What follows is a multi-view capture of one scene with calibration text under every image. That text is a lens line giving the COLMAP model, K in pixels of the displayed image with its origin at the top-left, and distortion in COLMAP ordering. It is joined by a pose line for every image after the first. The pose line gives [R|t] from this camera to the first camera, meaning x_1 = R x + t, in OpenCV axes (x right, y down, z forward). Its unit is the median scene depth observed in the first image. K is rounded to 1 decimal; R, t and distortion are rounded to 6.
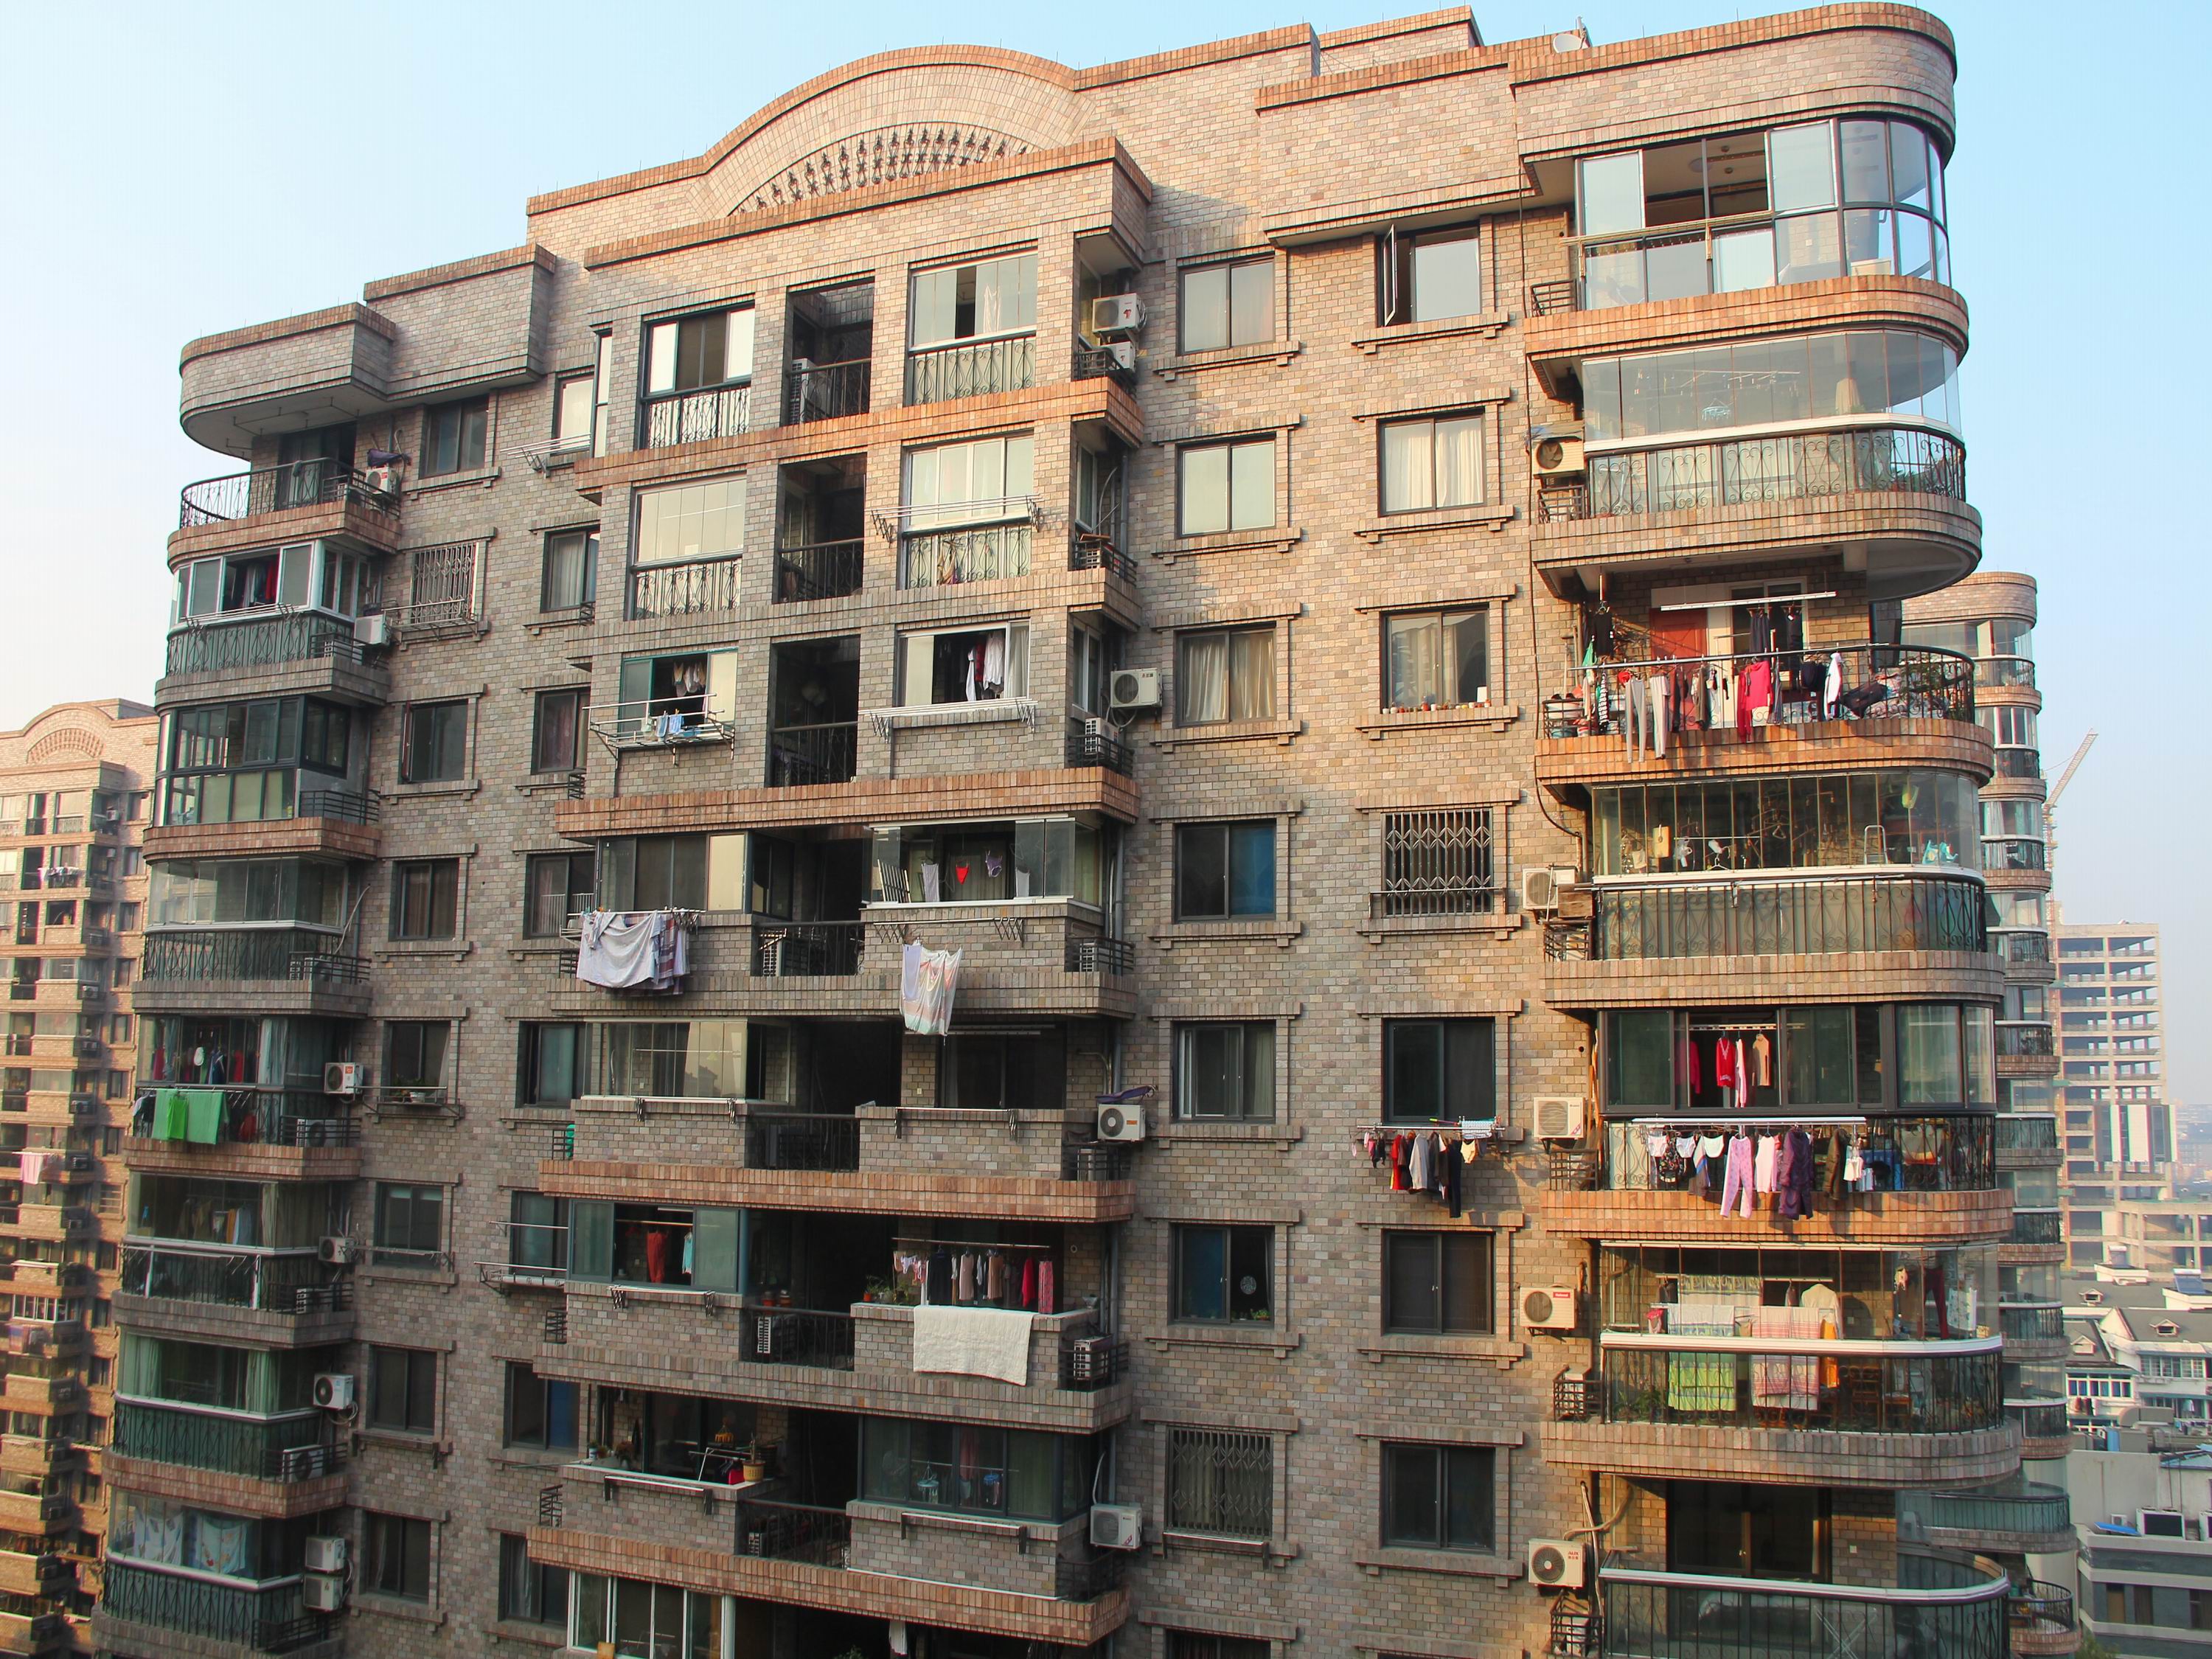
lens RADIAL K [[2030.0, 0, 1147.0], [0, 2030.0, 884.1], [0, 0, 1]] dist [-0.128096, 0.000000]
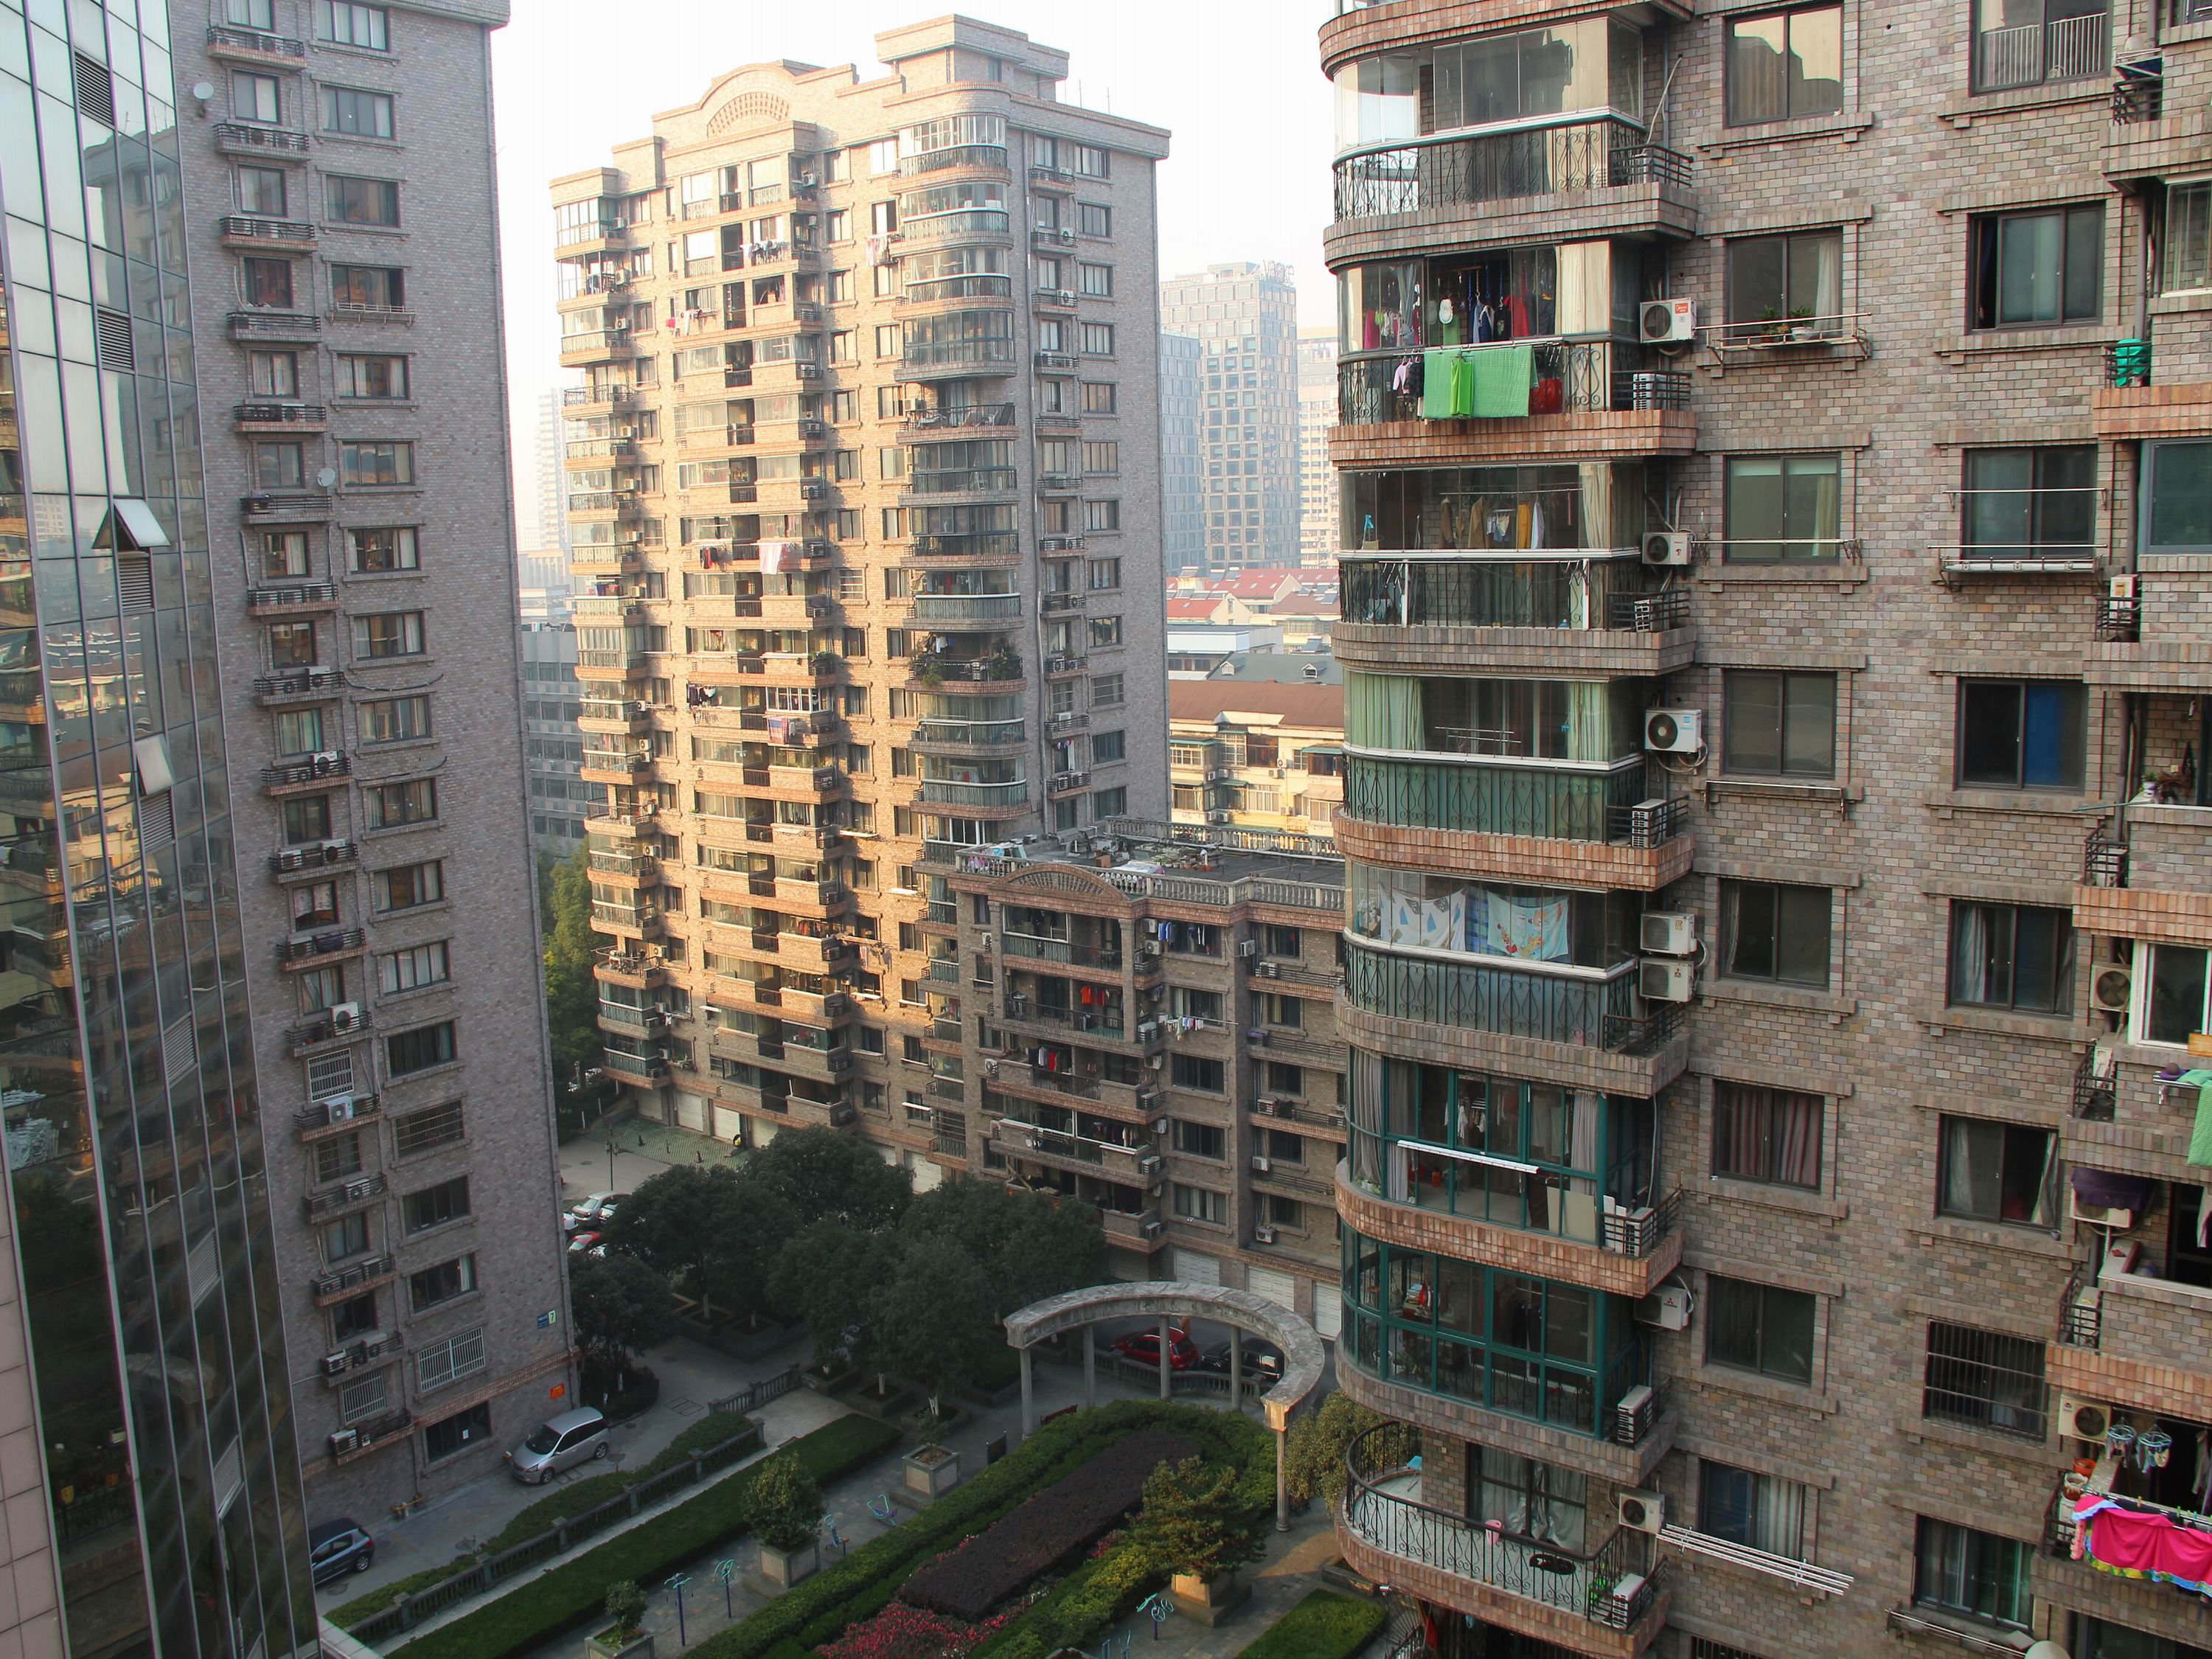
lens RADIAL K [[2030.0, 0, 1073.5], [0, 2030.0, 840.4], [0, 0, 1]] dist [-0.128096, 0.000000]
pose [[0.957410, -0.011900, -0.288488, -0.407664], [0.093677, 0.957904, 0.271375, 0.061362], [0.273114, -0.286842, 0.918221, 0.192077]]
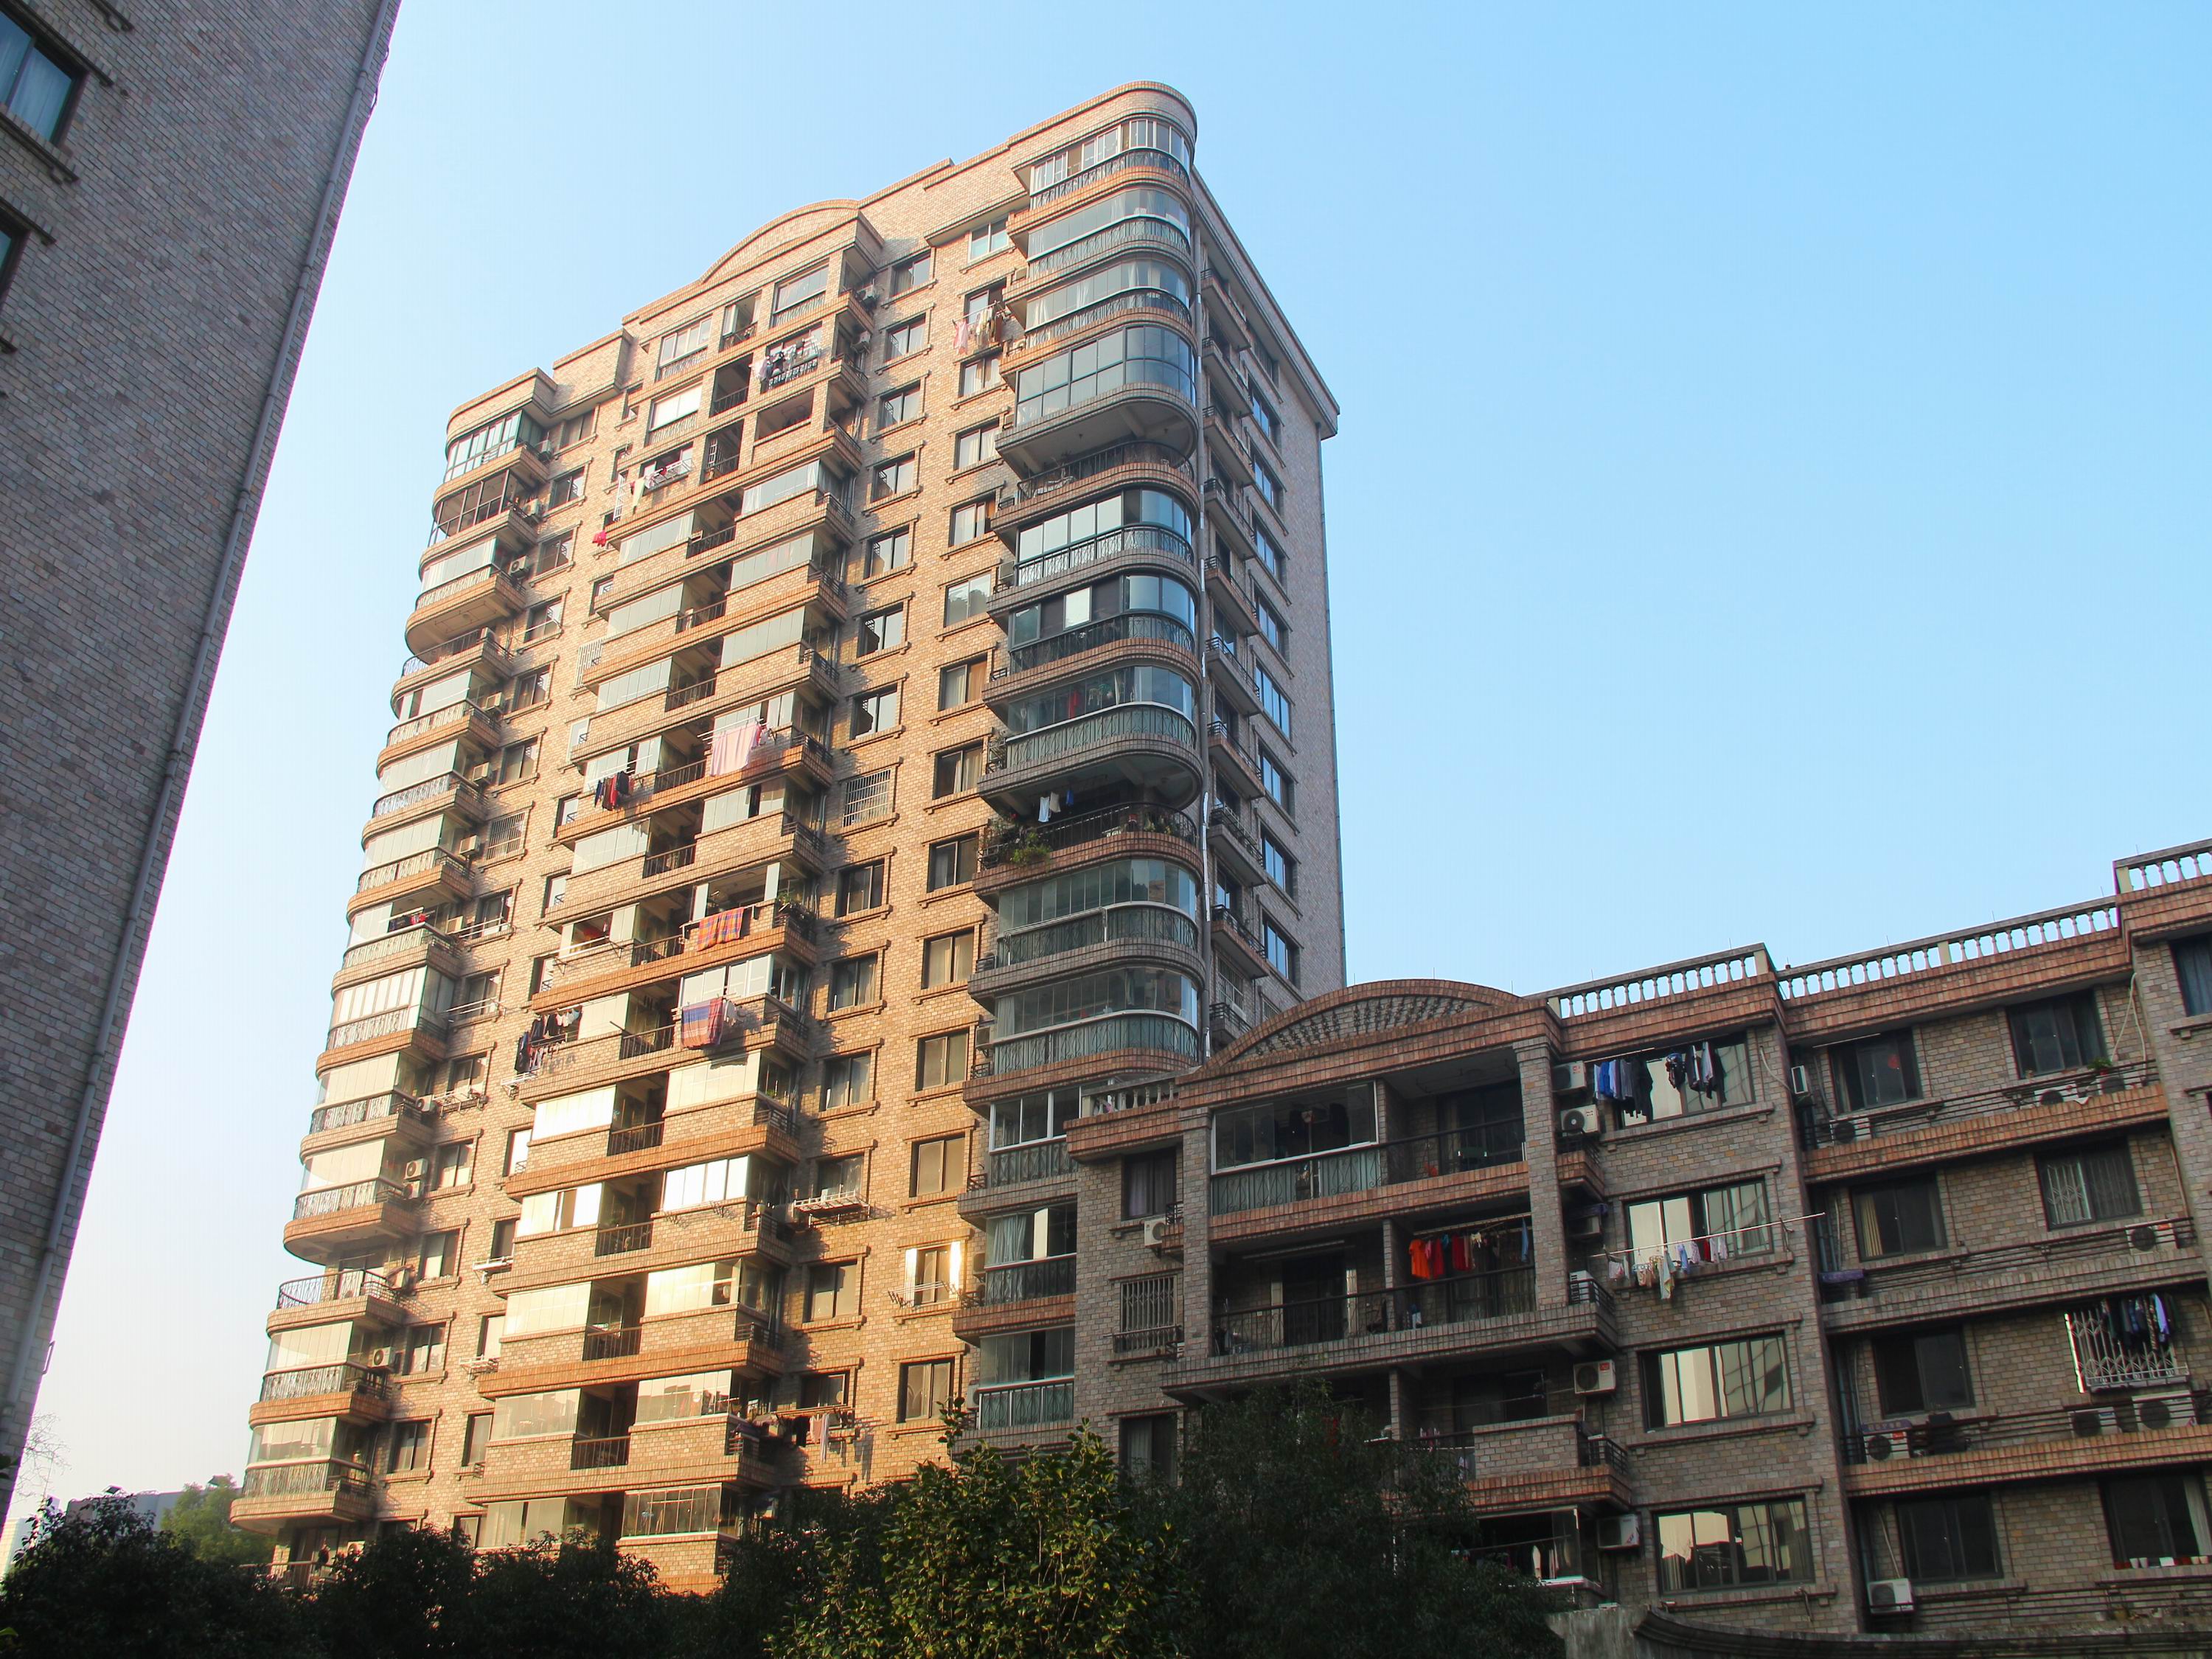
lens RADIAL K [[2030.0, 0, 1091.5], [0, 2030.0, 1010.3], [0, 0, 1]] dist [-0.128096, 0.000000]
pose [[0.989100, -0.084007, -0.120930, -1.204183], [0.039009, 0.941434, -0.334932, 1.242615], [0.141984, 0.326564, 0.934450, 1.444837]]
